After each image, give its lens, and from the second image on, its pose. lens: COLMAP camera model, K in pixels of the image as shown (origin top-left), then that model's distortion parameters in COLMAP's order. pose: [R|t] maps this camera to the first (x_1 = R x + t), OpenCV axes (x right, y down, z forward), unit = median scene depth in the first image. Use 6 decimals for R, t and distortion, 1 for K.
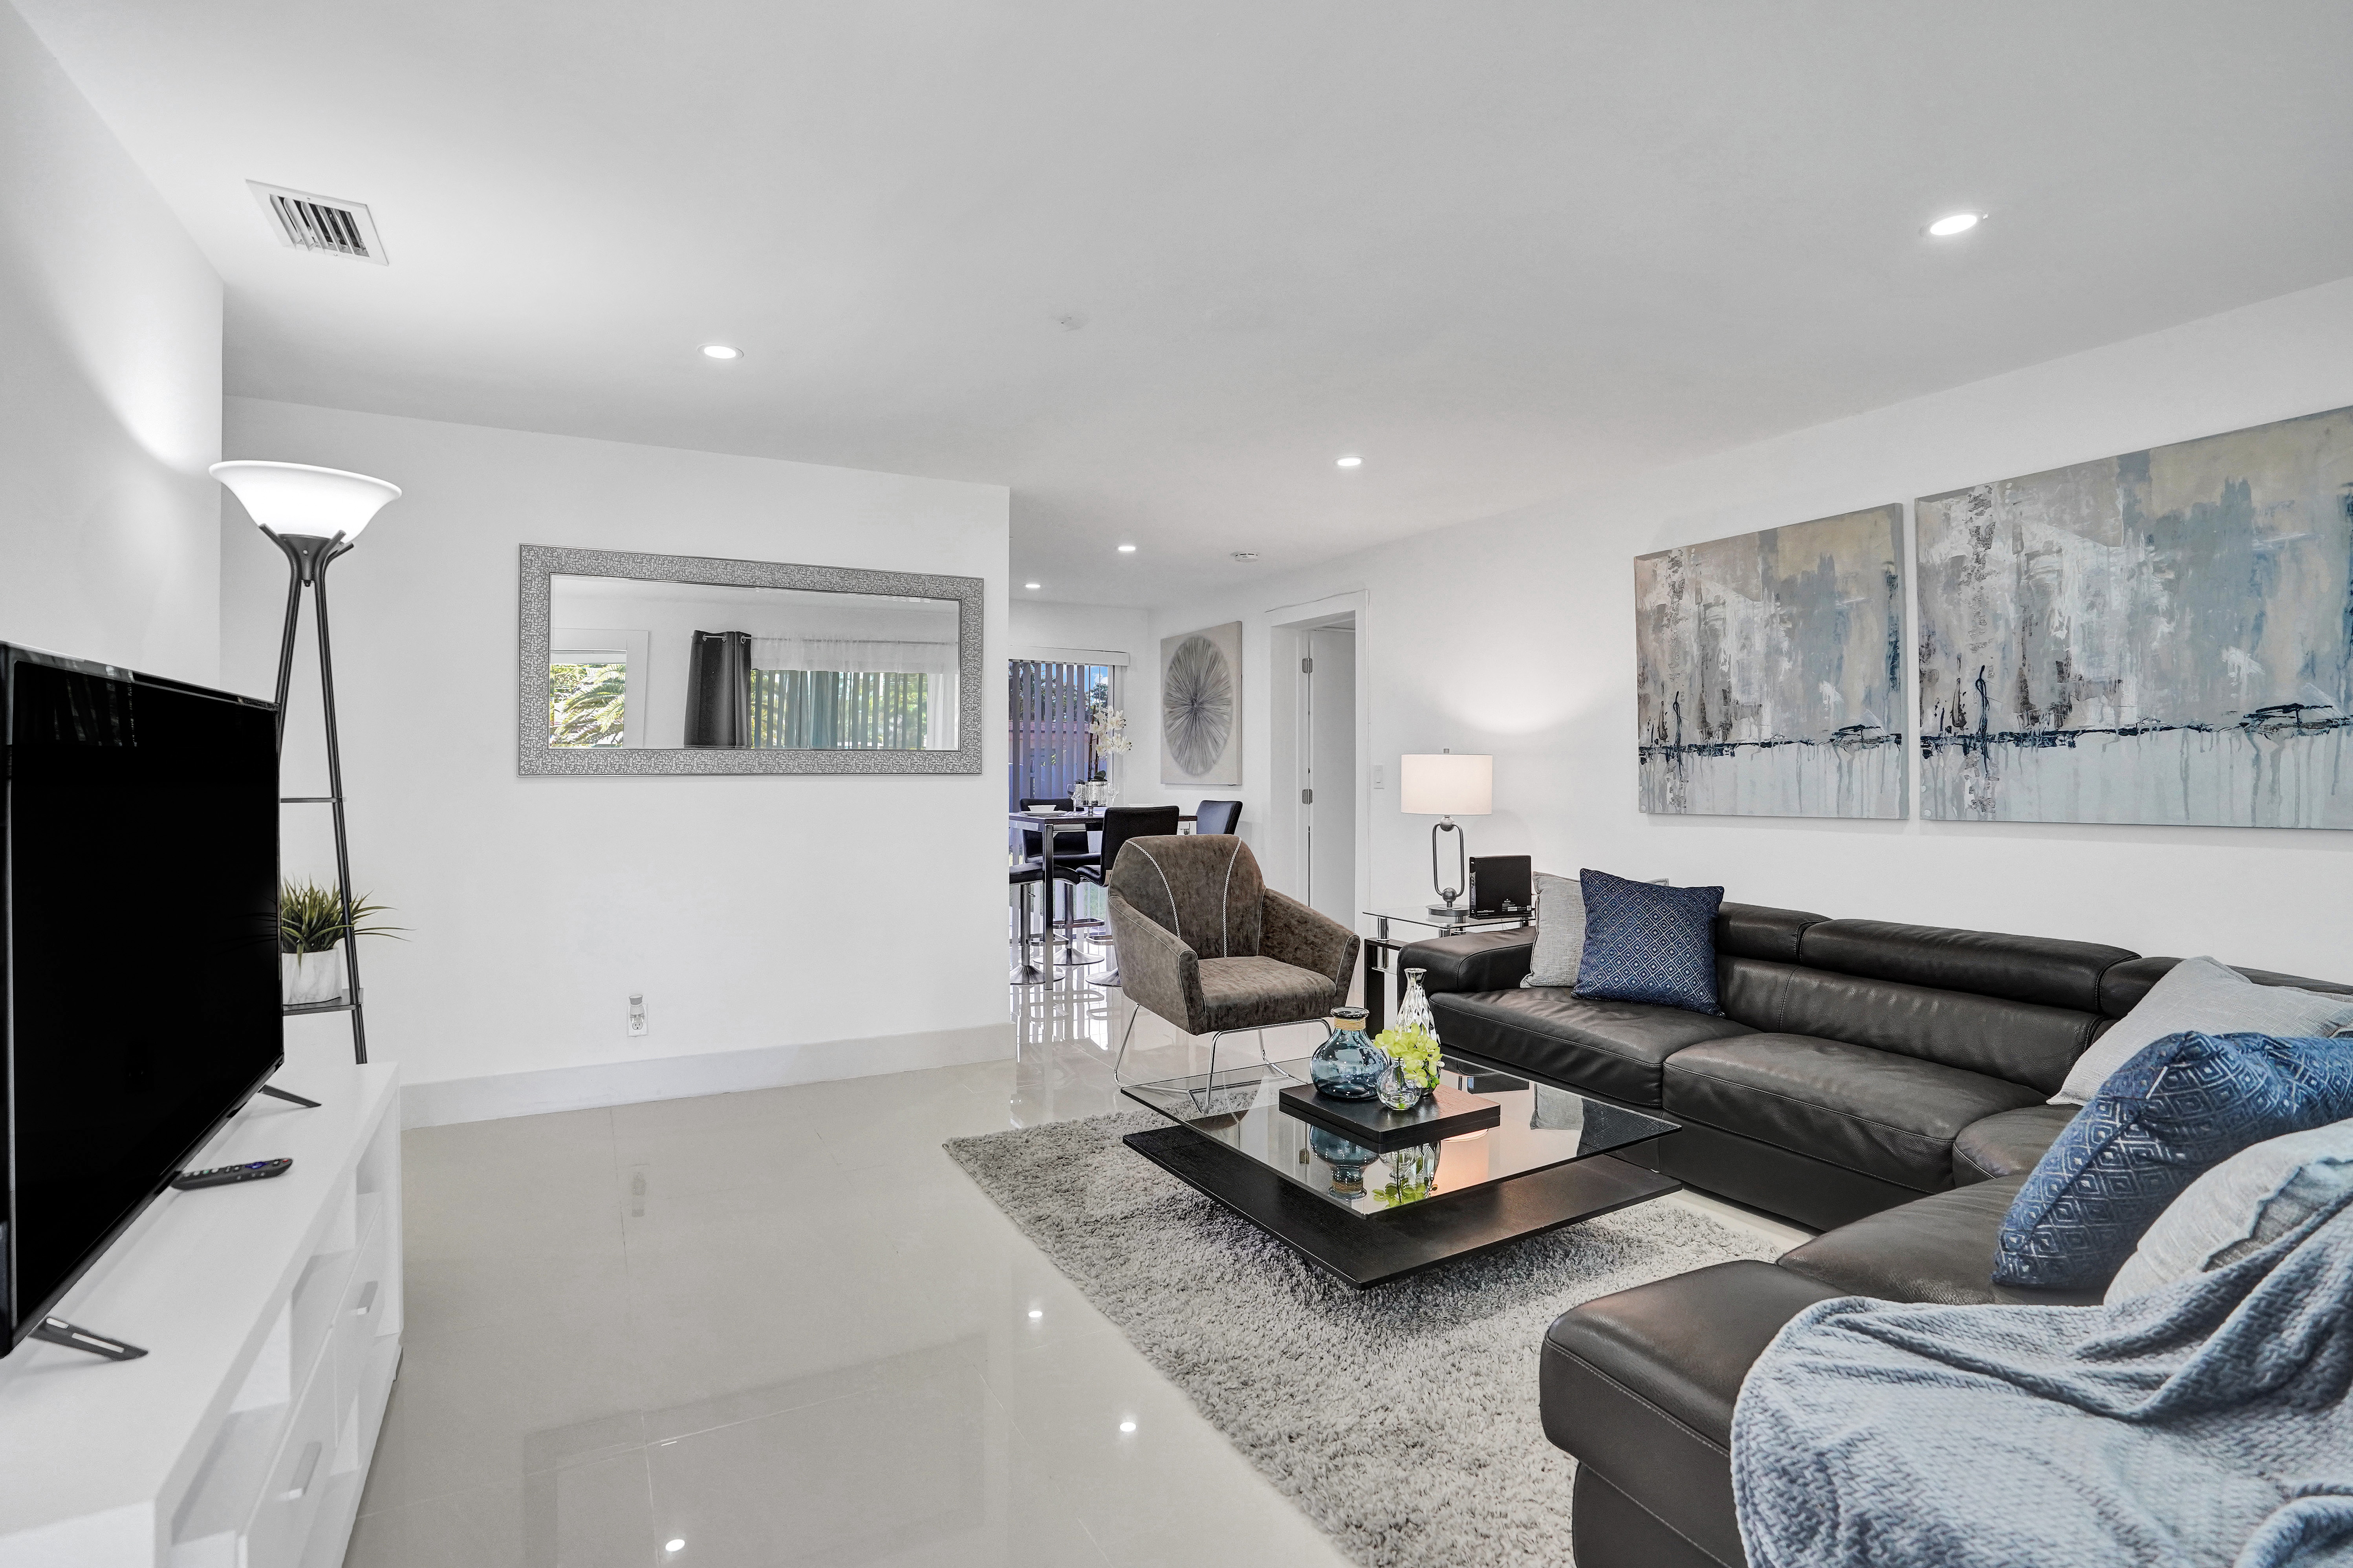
lens RADIAL K [[1087.3, 0, 1176.5], [0, 1087.3, 784.0], [0, 0, 1]] dist [-0.029650, 0.000639]
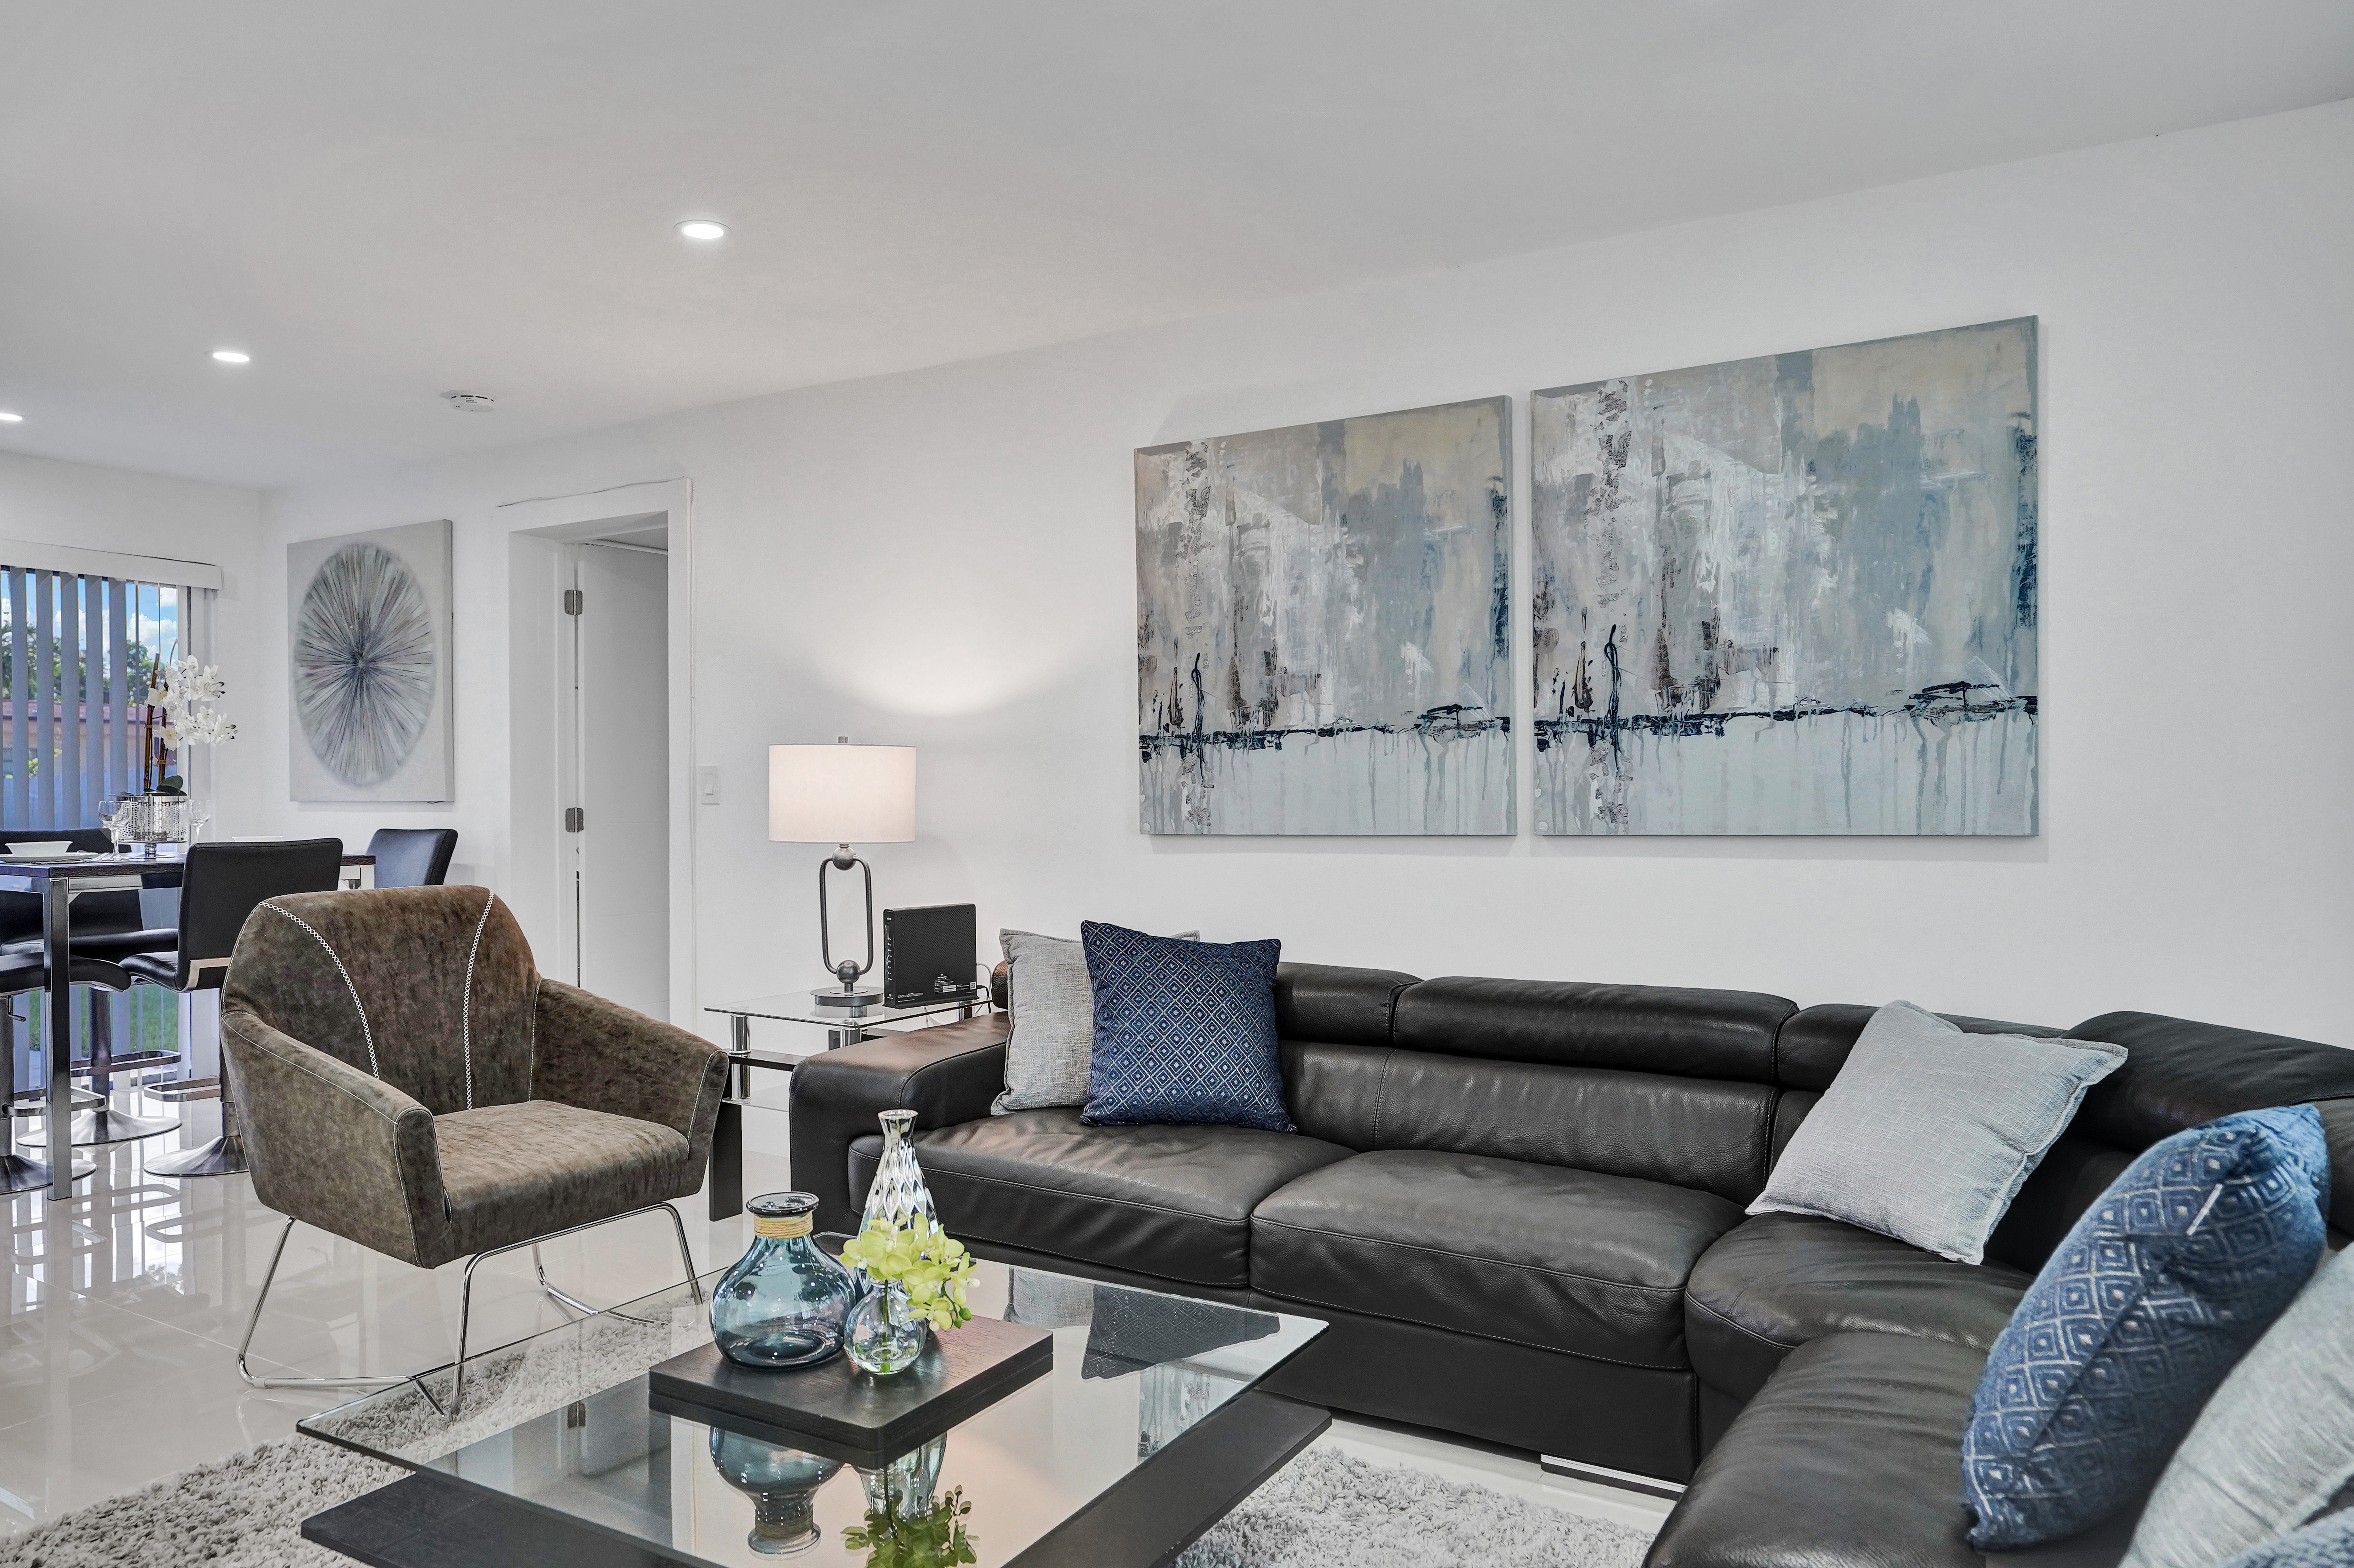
lens RADIAL K [[1583.9, 0, 1172.3], [0, 1583.9, 818.2], [0, 0, 1]] dist [-0.035193, 0.054000]
pose [[0.872254, -0.009552, 0.488961, -0.042183], [0.005726, 0.999940, 0.009320, 0.009713], [-0.489020, -0.005330, 0.872256, 0.171164]]
